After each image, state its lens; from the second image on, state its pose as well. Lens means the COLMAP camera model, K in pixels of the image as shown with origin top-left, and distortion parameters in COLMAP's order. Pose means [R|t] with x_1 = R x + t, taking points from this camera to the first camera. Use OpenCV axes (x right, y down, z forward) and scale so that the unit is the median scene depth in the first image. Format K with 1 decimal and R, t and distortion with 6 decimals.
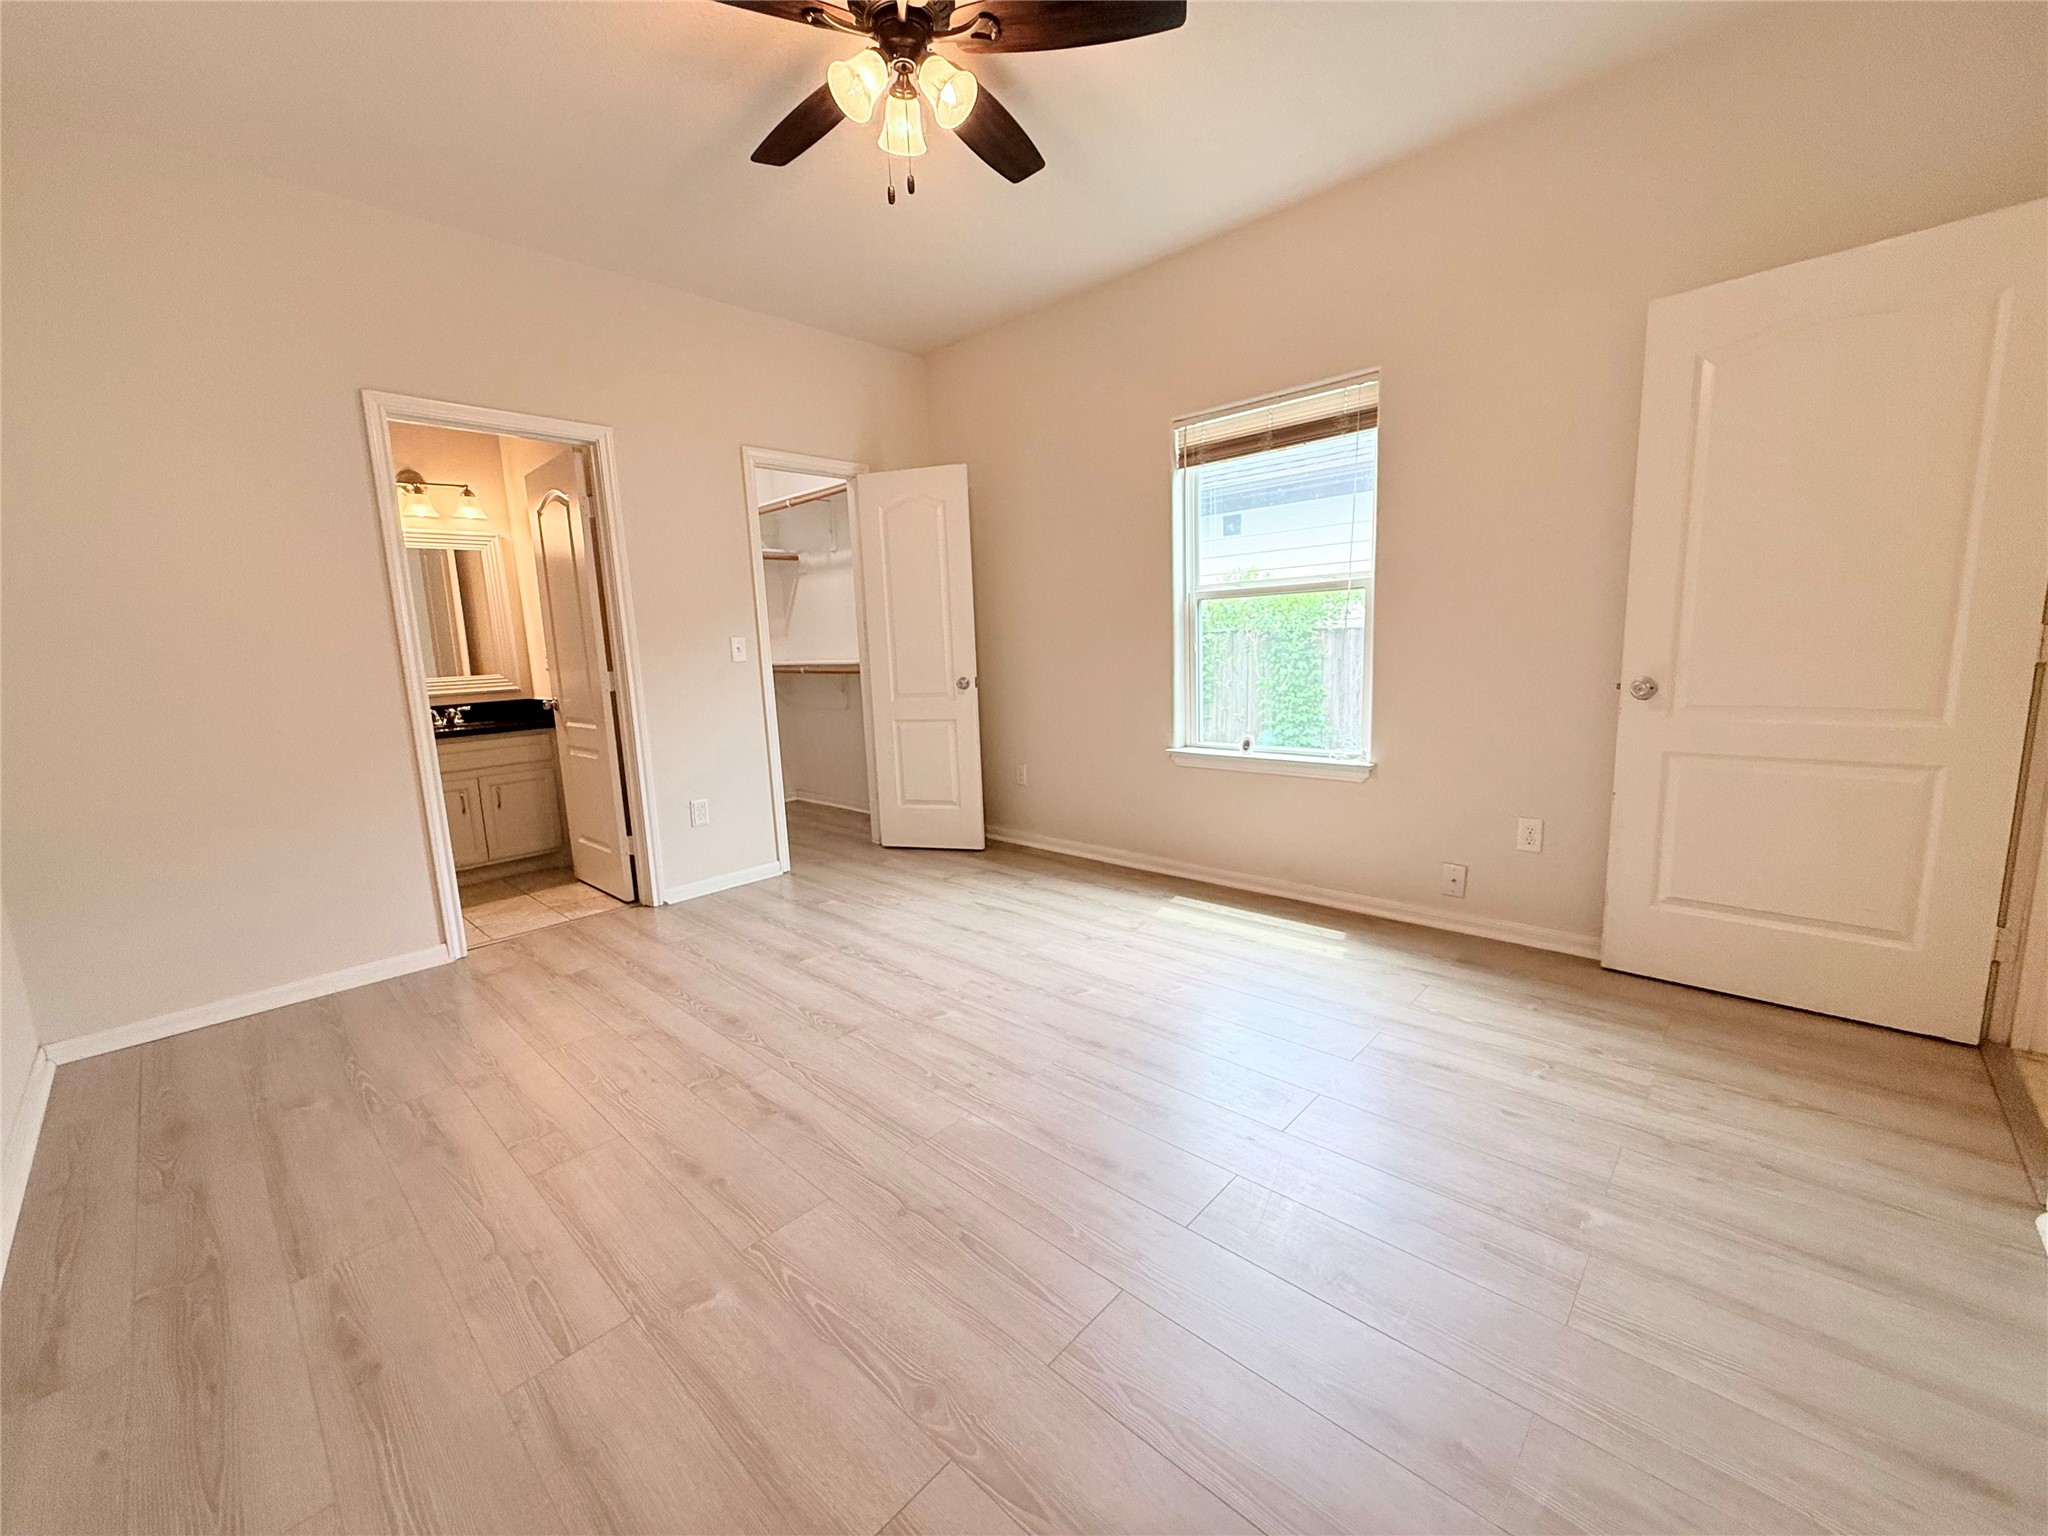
lens RADIAL K [[811.4, 0, 1024.0], [0, 811.4, 768.0], [0, 0, 1]] dist [-0.000172, -0.000154]
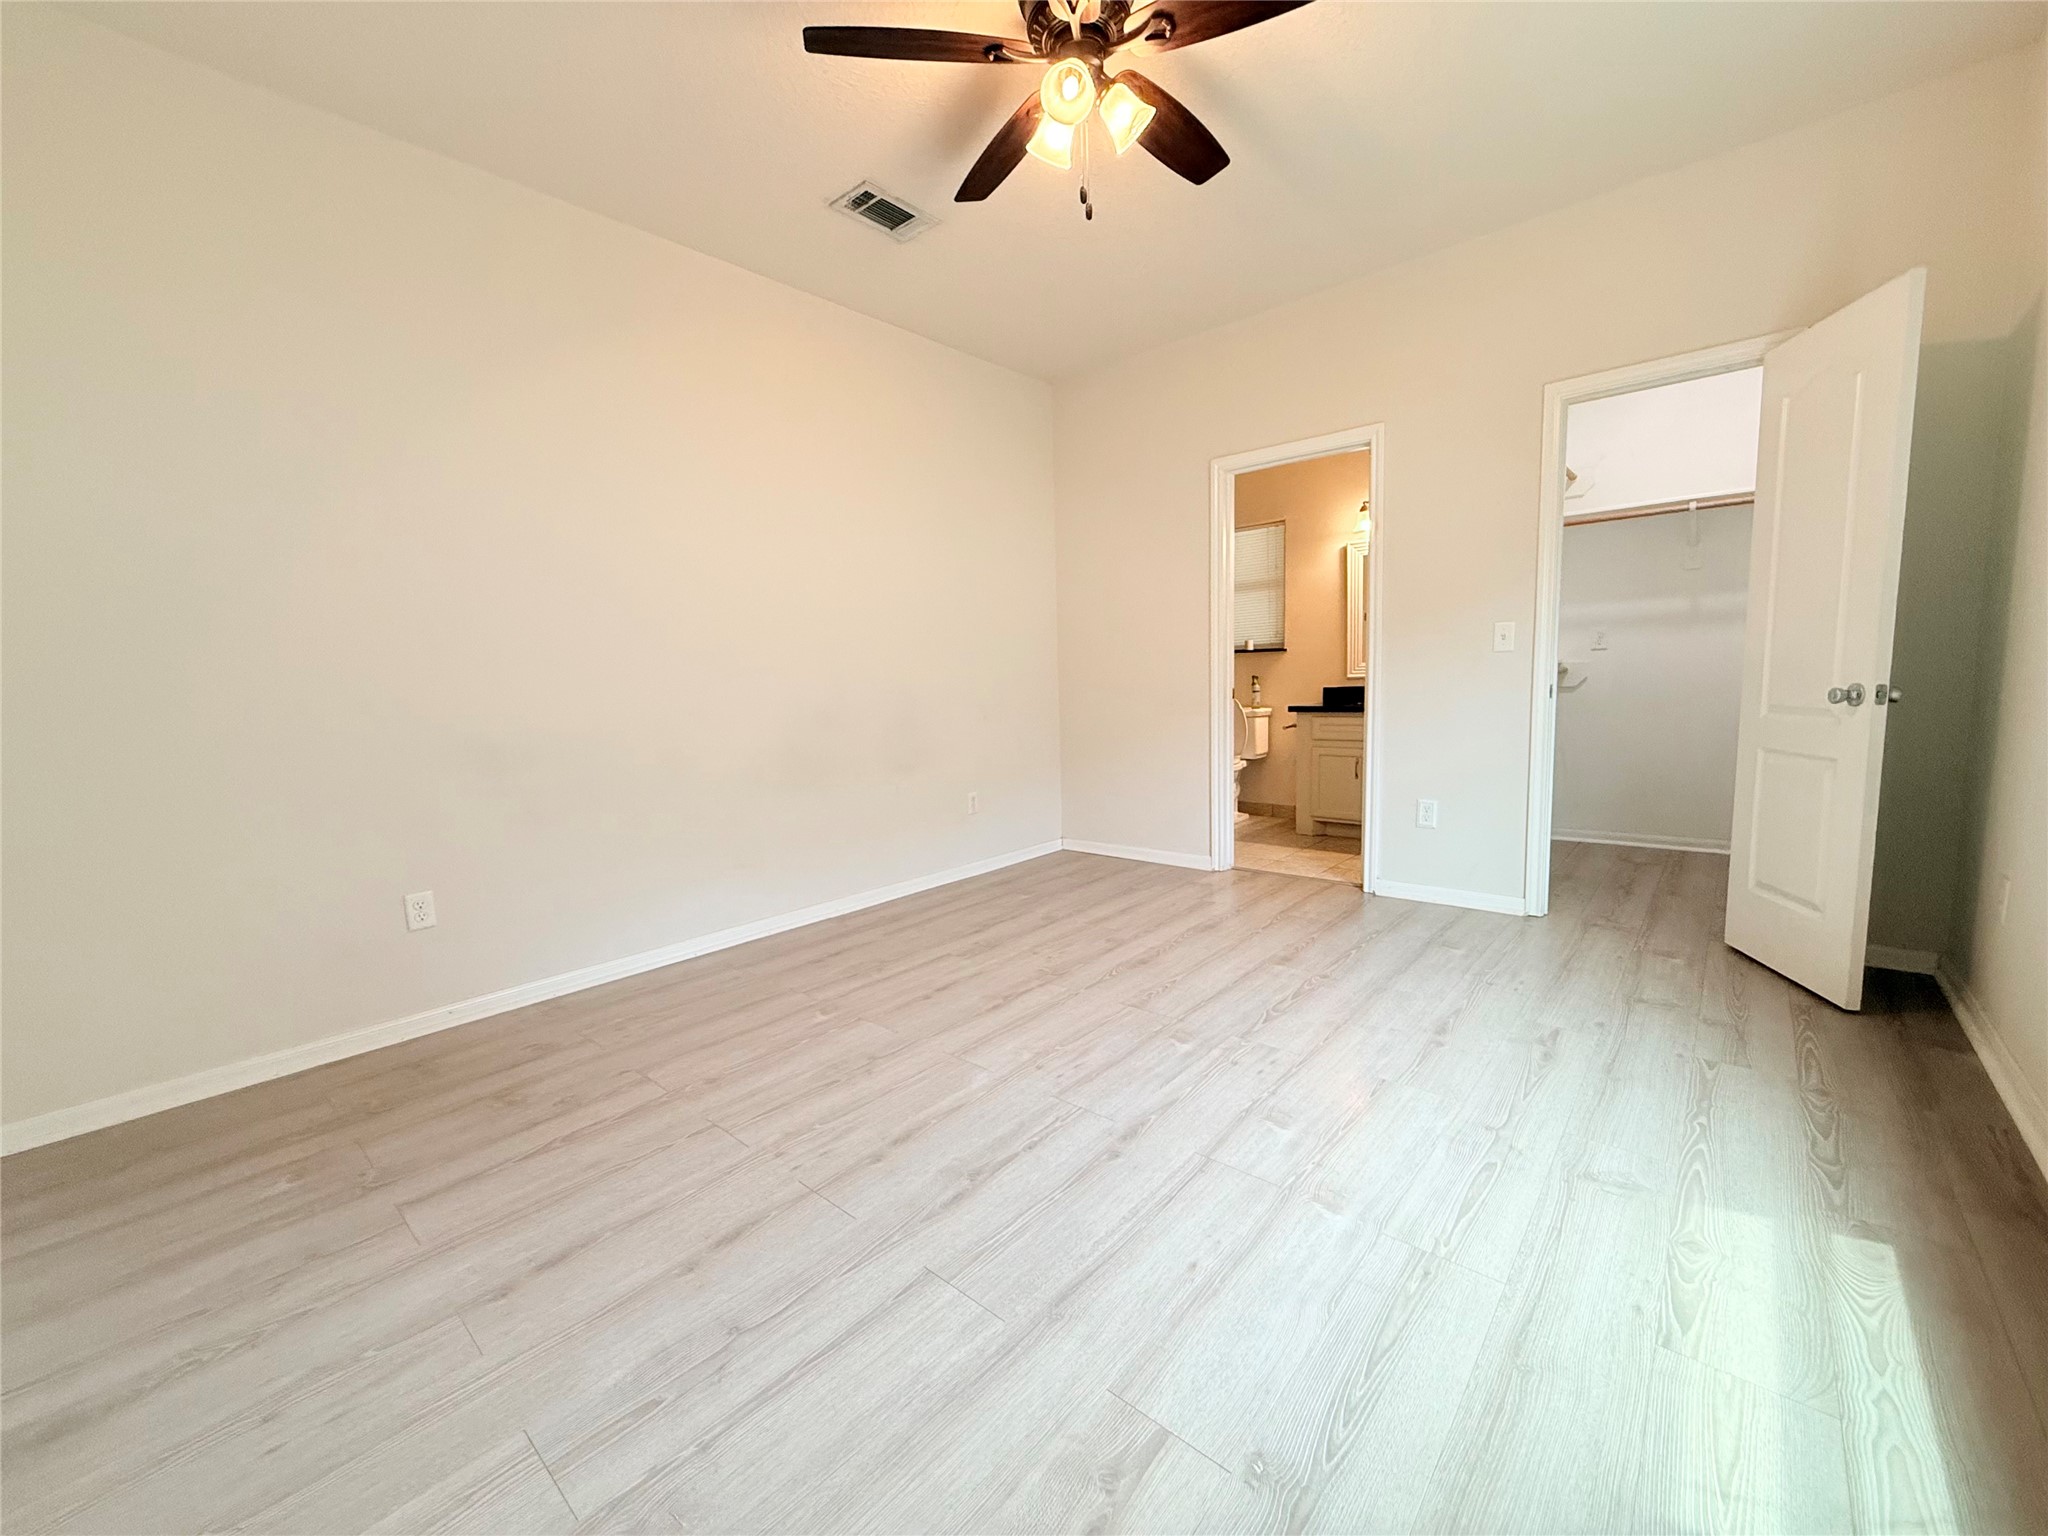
lens RADIAL K [[811.4, 0, 1024.0], [0, 811.4, 768.0], [0, 0, 1]] dist [-0.000172, -0.000154]
pose [[0.033555, 0.151189, -0.987935, 0.691923], [-0.122145, 0.981702, 0.146086, -0.106482], [0.991945, 0.115770, 0.051408, 0.670606]]
